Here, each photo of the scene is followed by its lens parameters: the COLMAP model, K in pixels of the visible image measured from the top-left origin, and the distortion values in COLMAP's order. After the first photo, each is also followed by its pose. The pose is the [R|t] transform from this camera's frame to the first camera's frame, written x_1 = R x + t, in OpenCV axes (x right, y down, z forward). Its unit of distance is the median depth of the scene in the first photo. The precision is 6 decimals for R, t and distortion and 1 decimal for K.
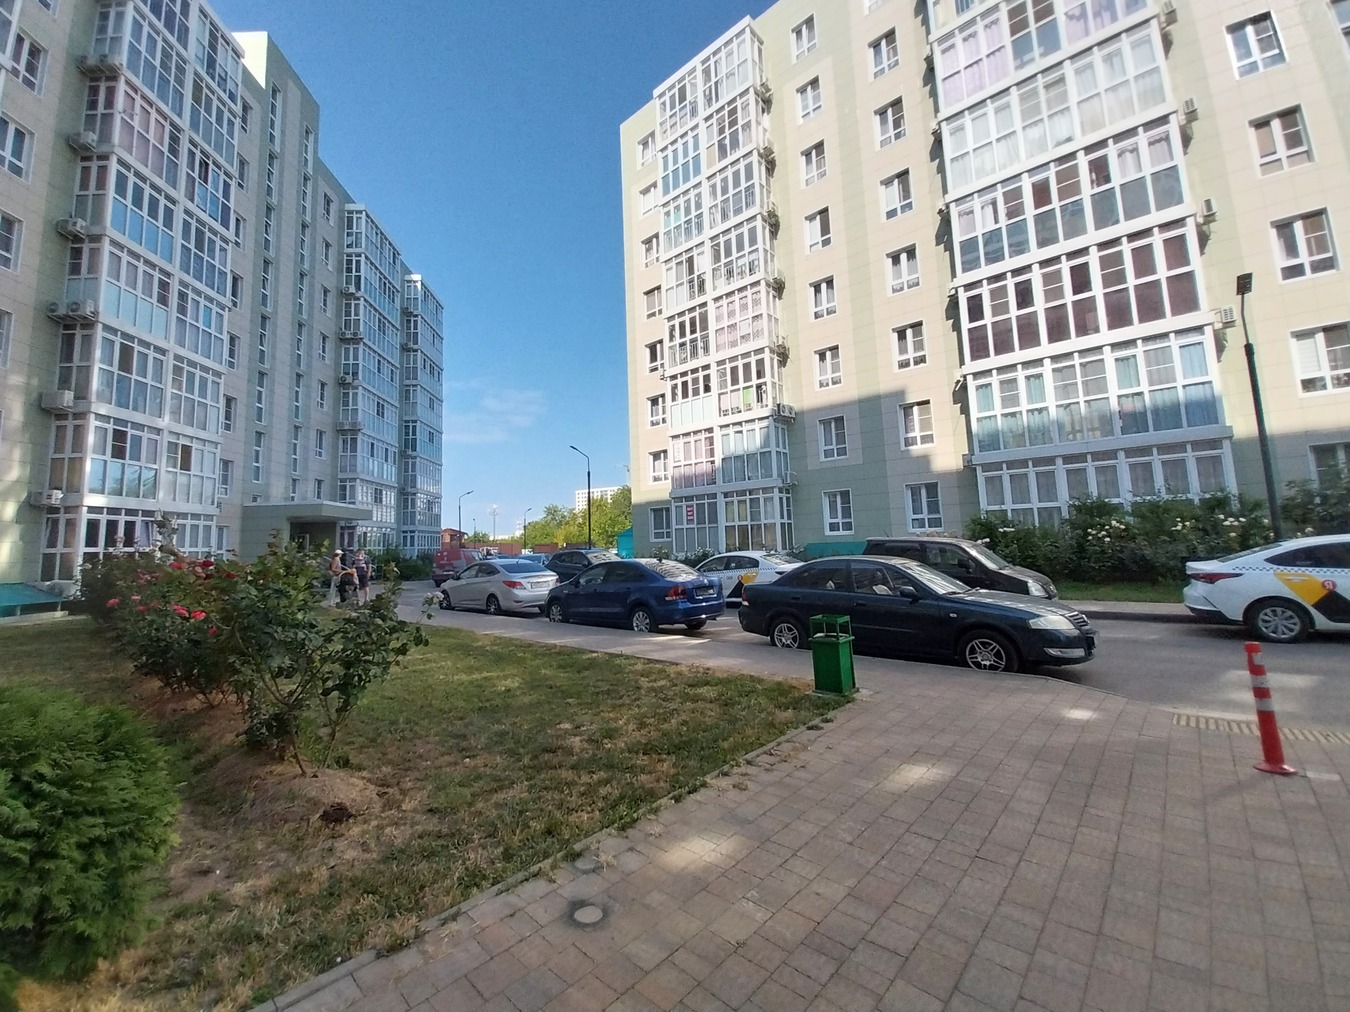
lens RADIAL K [[535.2, 0, 668.5], [0, 535.2, 503.6], [0, 0, 1]] dist [-0.001000, -0.000784]
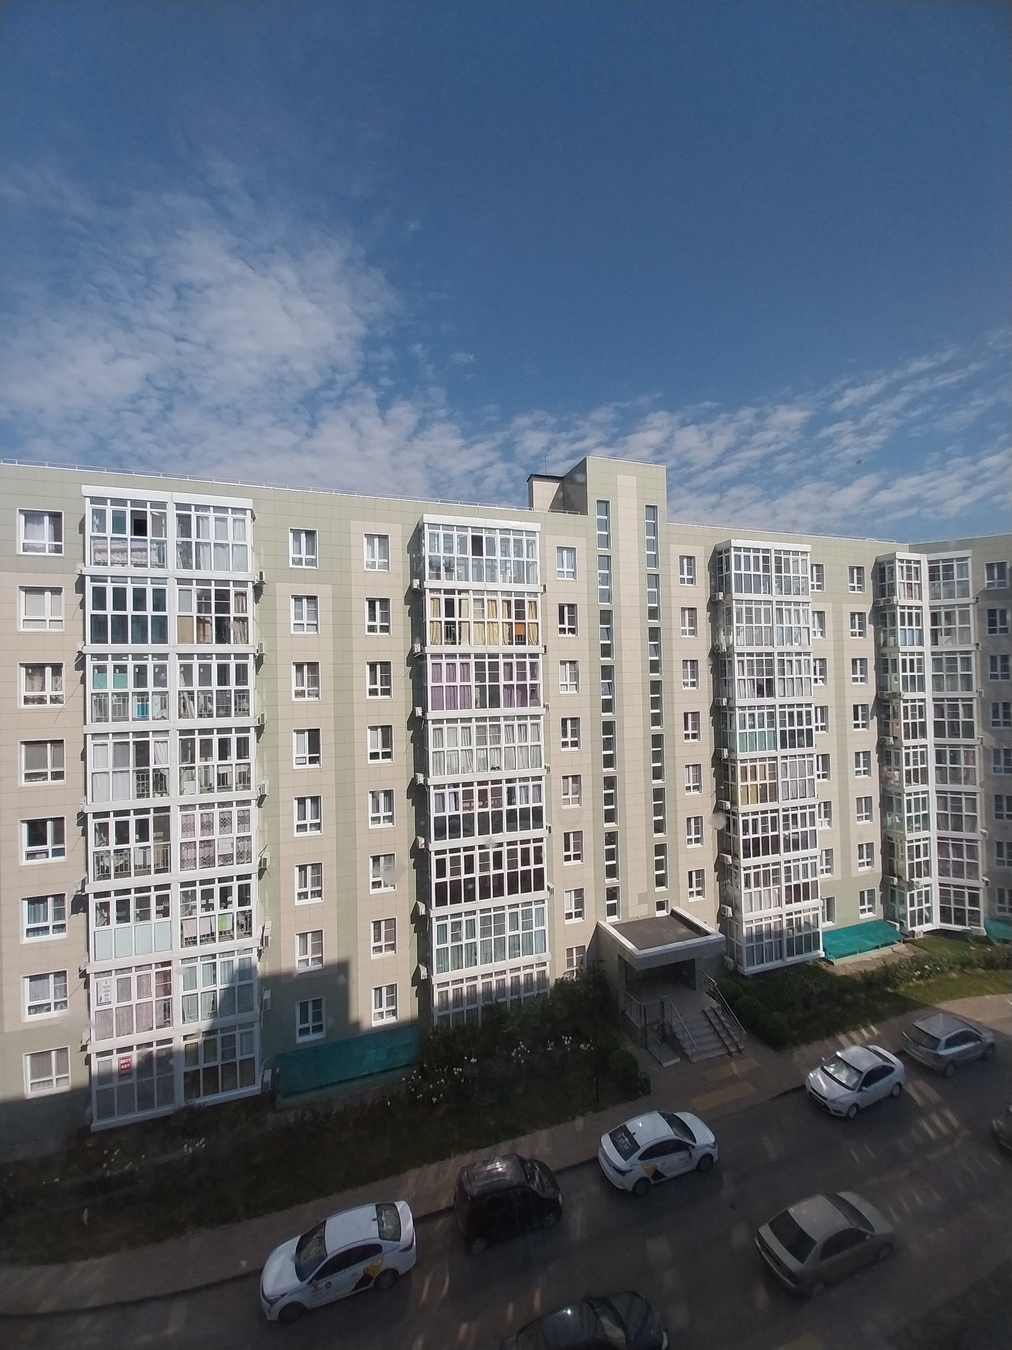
lens RADIAL K [[535.2, 0, 505.5], [0, 535.2, 672.3], [0, 0, 1]] dist [-0.001000, -0.000784]
pose [[0.493934, 0.041363, 0.868515, -0.482055], [-0.078765, 0.996890, -0.002682, -0.745711], [-0.865925, -0.067083, 0.495655, 0.168956]]
